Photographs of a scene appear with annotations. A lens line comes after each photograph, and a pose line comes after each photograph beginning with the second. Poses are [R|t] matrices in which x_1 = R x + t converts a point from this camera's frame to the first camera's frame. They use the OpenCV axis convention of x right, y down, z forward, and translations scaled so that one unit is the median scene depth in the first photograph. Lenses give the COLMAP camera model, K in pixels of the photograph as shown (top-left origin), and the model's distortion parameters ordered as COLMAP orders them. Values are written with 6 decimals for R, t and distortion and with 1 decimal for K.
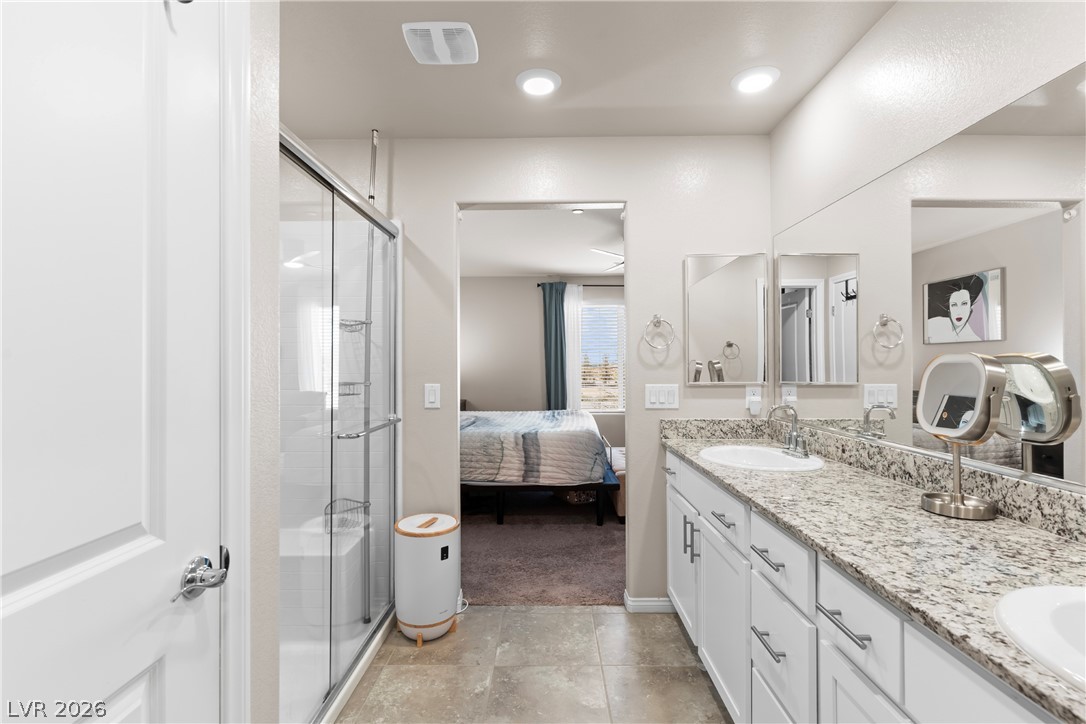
lens RADIAL K [[516.6, 0, 545.1], [0, 516.6, 362.1], [0, 0, 1]] dist [-0.000259, -0.000429]
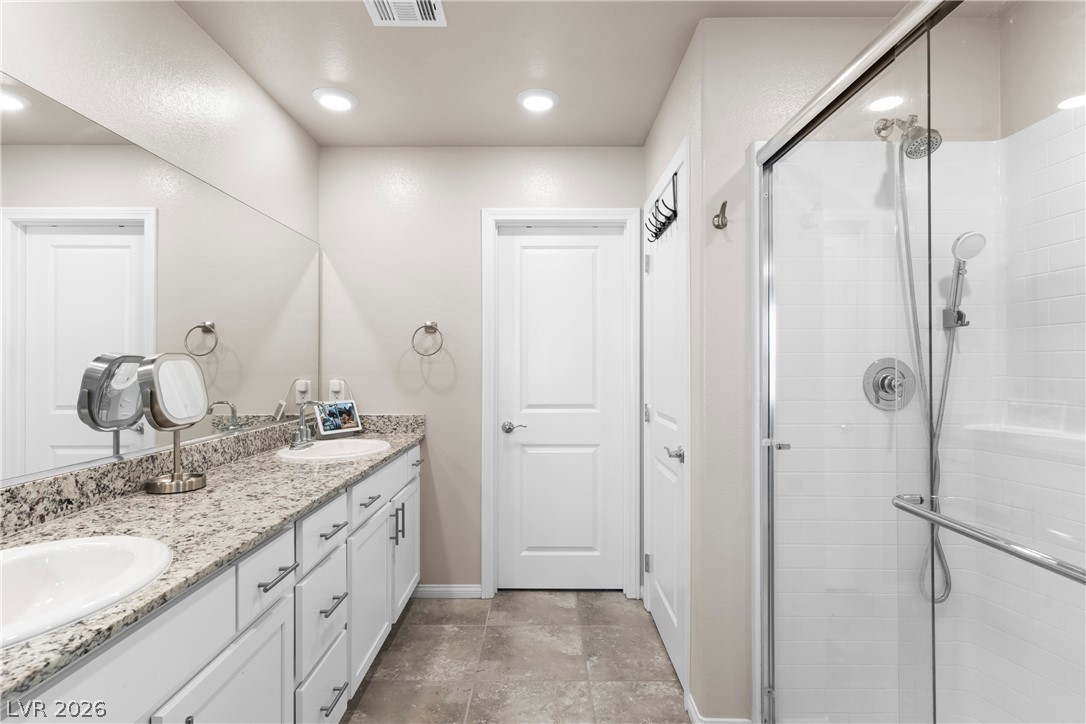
lens RADIAL K [[563.3, 0, 542.8], [0, 563.3, 361.1], [0, 0, 1]] dist [-0.000142, -0.000020]
pose [[-0.999867, 0.005241, -0.015434, -0.020283], [0.005377, 0.999947, -0.008776, 0.012079], [0.015387, -0.008858, -0.999842, 1.959233]]
